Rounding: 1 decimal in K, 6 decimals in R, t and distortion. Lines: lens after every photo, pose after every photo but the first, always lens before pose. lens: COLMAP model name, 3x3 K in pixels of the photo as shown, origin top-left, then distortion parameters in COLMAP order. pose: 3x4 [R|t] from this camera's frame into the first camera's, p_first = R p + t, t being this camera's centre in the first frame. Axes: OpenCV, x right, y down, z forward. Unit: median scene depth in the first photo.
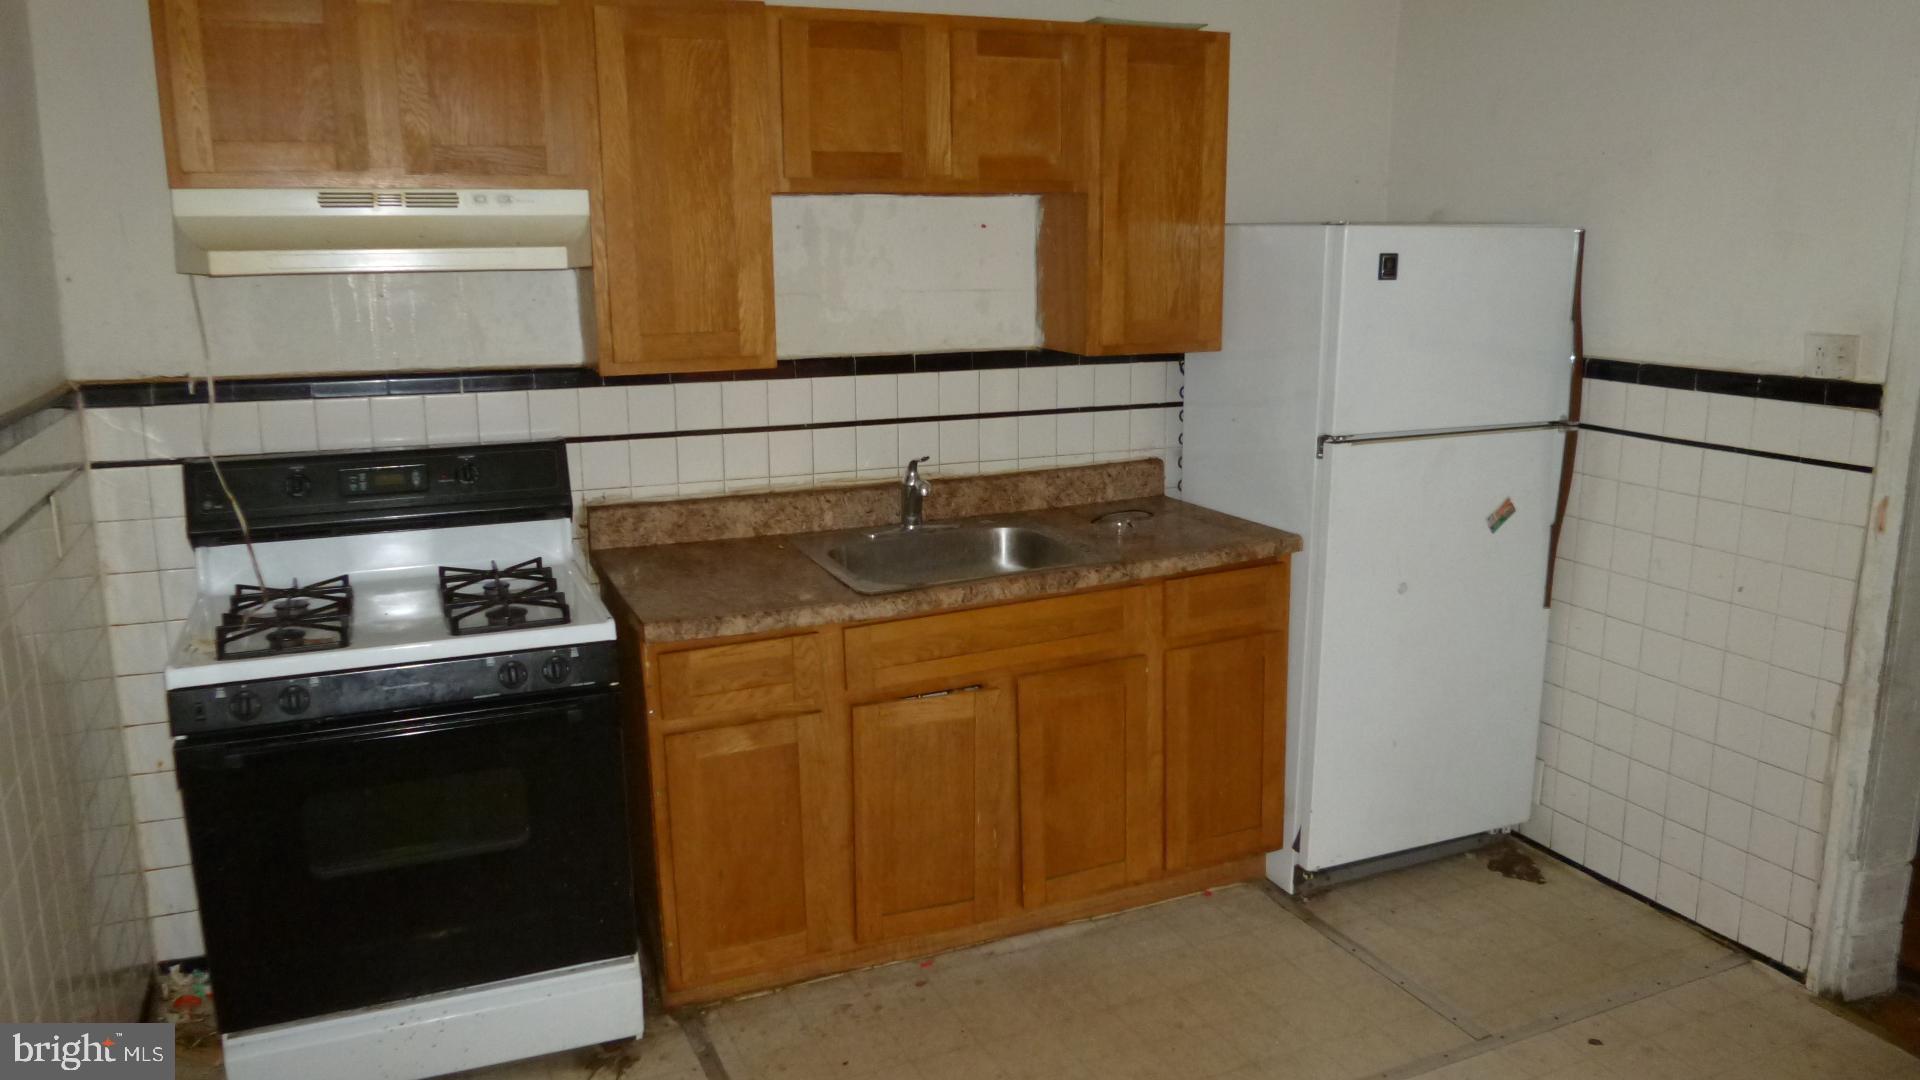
lens RADIAL K [[1391.3, 0, 956.7], [0, 1391.3, 538.5], [0, 0, 1]] dist [-0.059035, 0.021958]
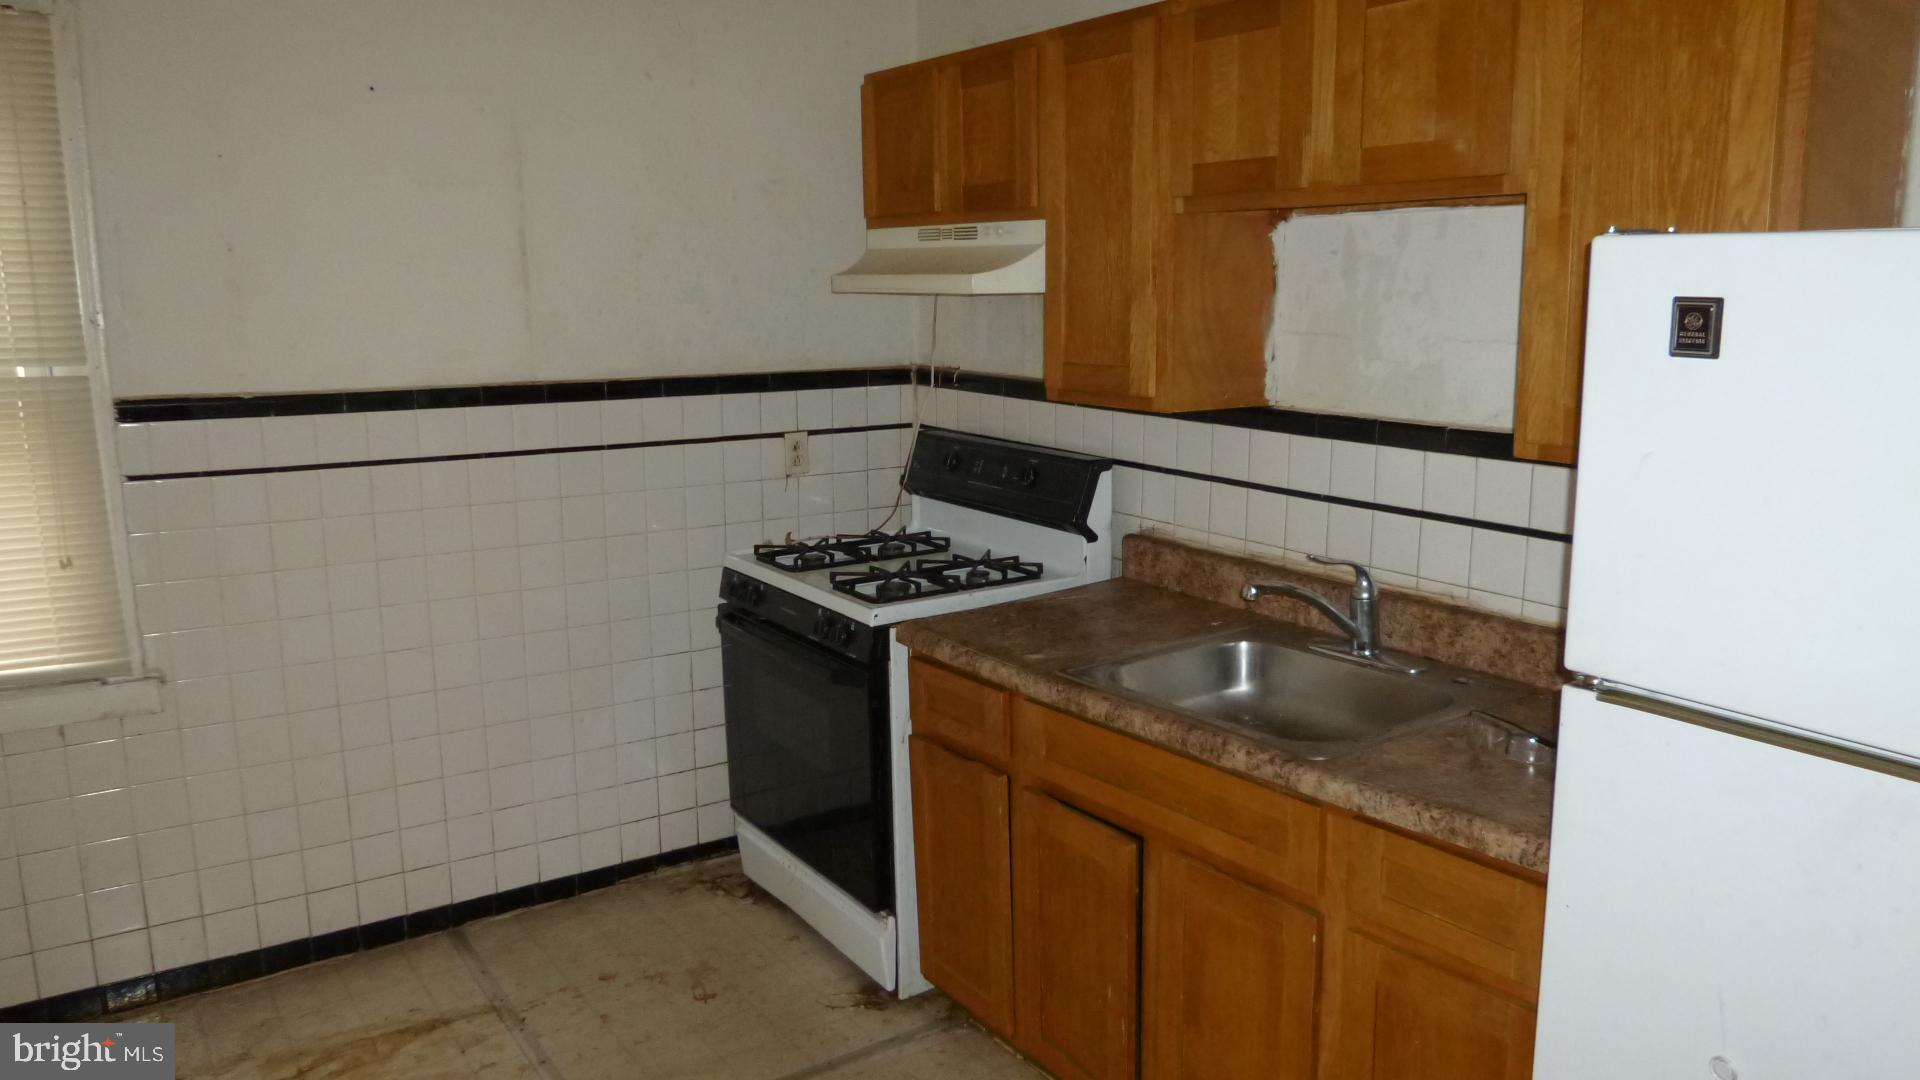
lens RADIAL K [[1391.3, 0, 956.4], [0, 1391.3, 540.4], [0, 0, 1]] dist [-0.059035, 0.021958]
pose [[0.174802, 0.188483, -0.966395, 0.700312], [-0.202184, 0.967461, 0.152120, -0.148995], [0.963621, 0.168799, 0.207222, 0.689958]]
